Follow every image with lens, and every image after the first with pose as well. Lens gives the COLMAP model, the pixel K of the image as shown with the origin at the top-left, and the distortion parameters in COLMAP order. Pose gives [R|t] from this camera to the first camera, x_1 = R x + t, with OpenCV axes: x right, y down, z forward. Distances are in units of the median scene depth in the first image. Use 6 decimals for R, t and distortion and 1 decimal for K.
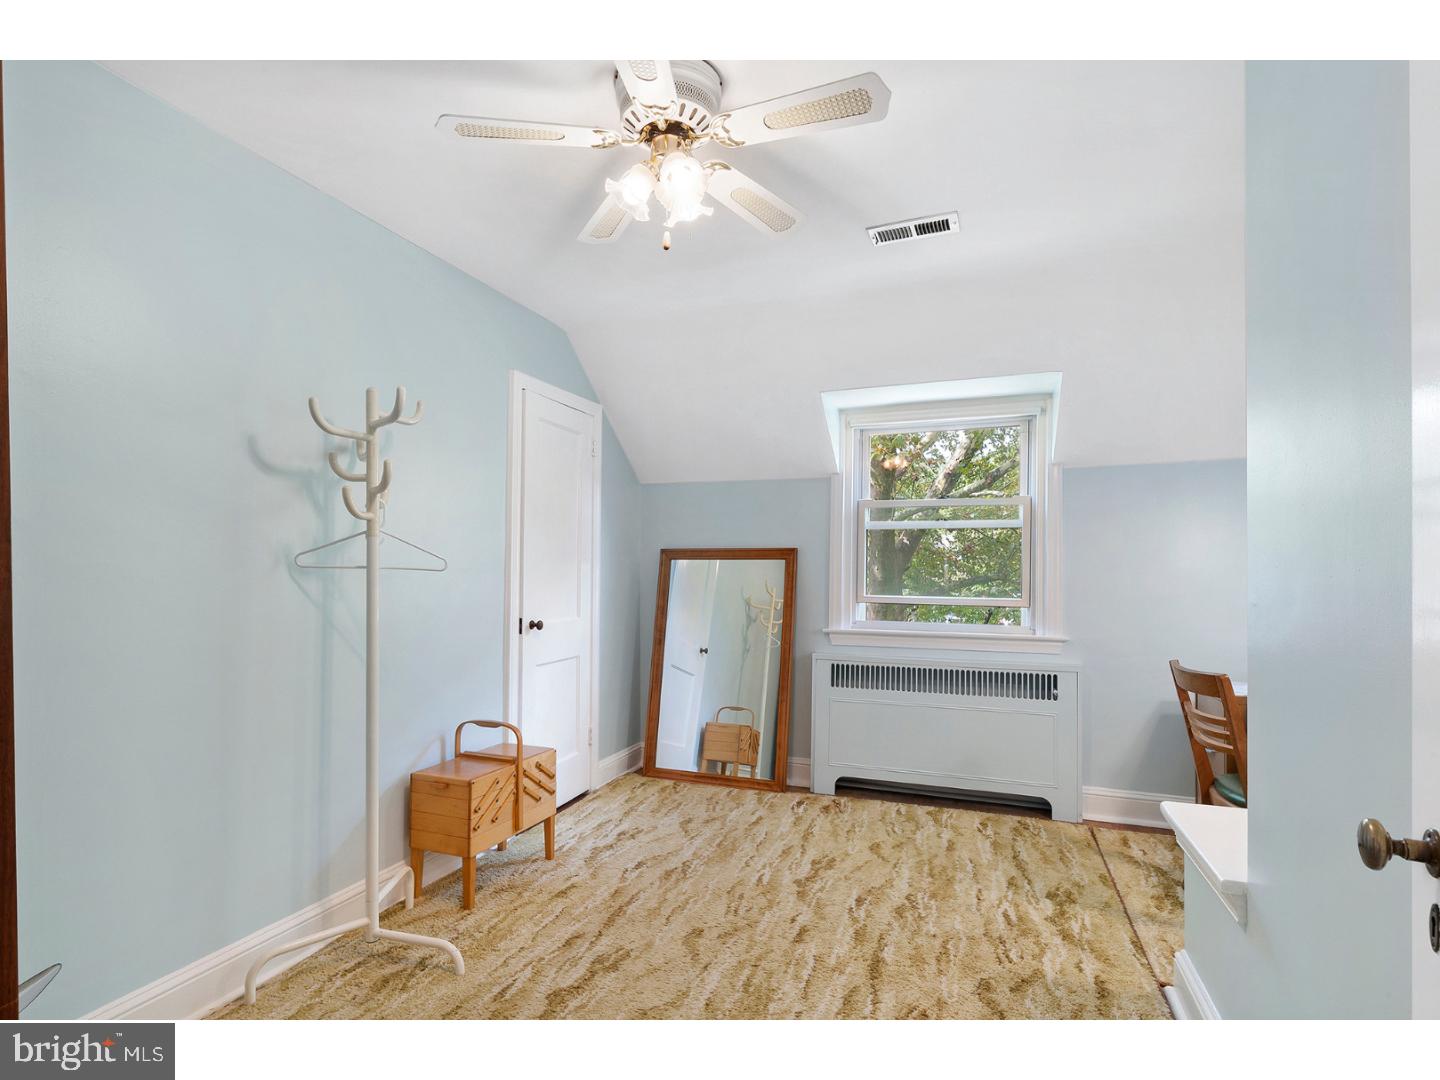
lens RADIAL K [[696.5, 0, 722.2], [0, 696.5, 552.9], [0, 0, 1]] dist [-0.000864, -0.001550]
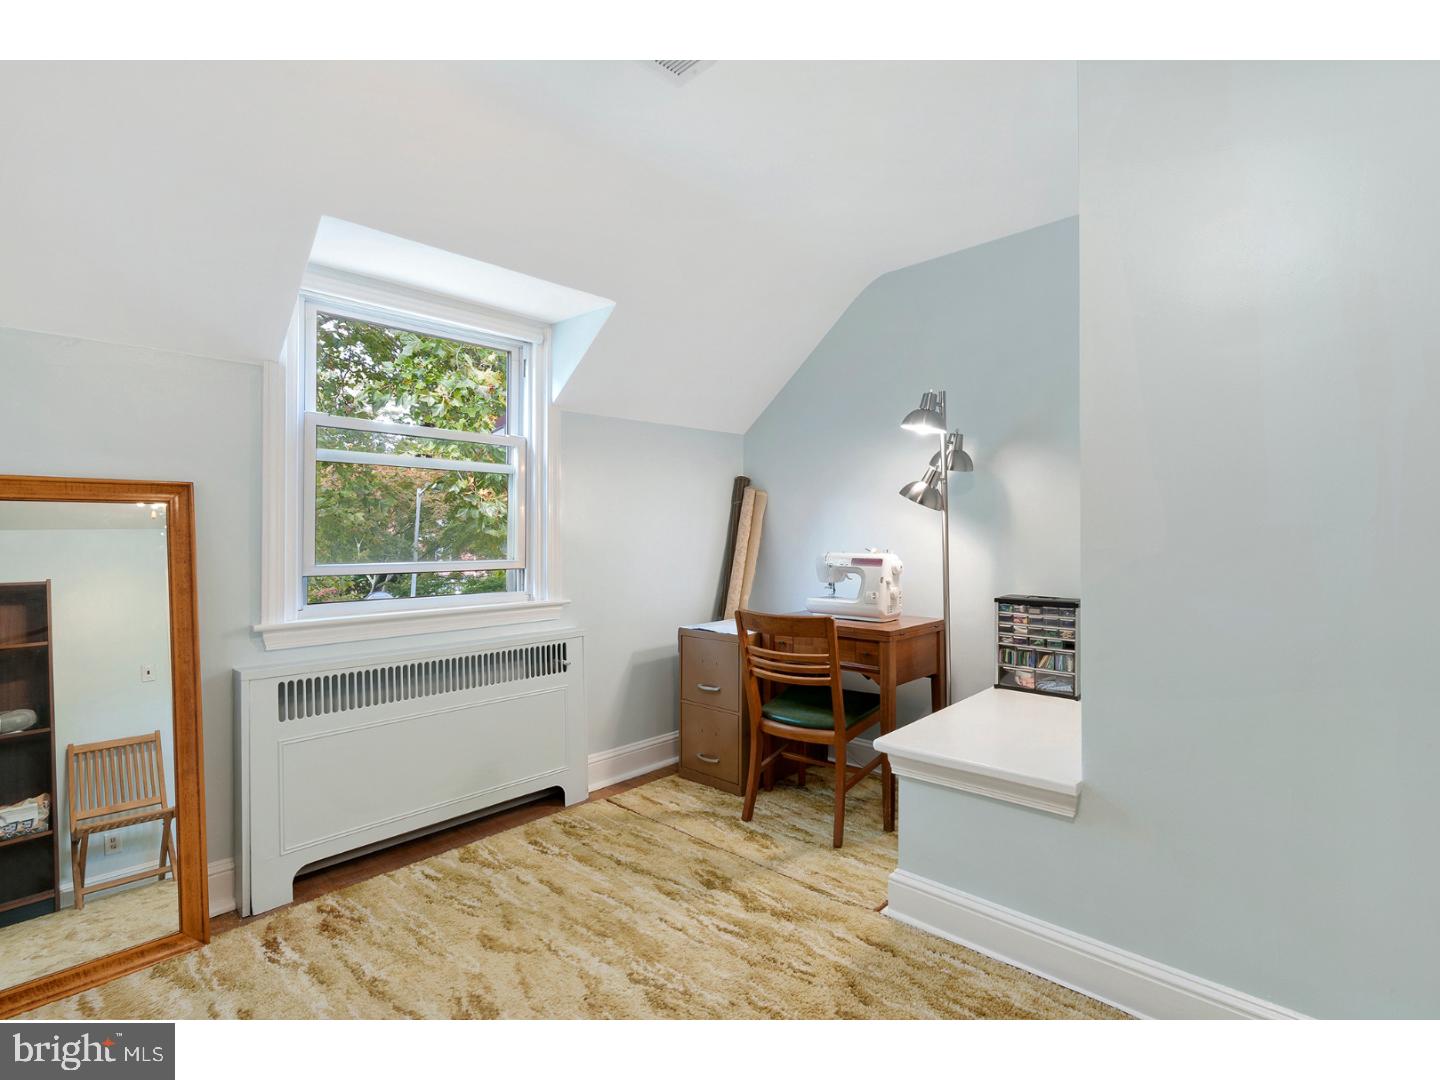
lens RADIAL K [[696.5, 0, 718.6], [0, 696.5, 533.7], [0, 0, 1]] dist [-0.000864, -0.001550]
pose [[0.401399, -0.006428, 0.915881, -0.264294], [-0.020421, 0.999664, 0.015966, 0.018713], [-0.915676, -0.025111, 0.401133, 0.490194]]
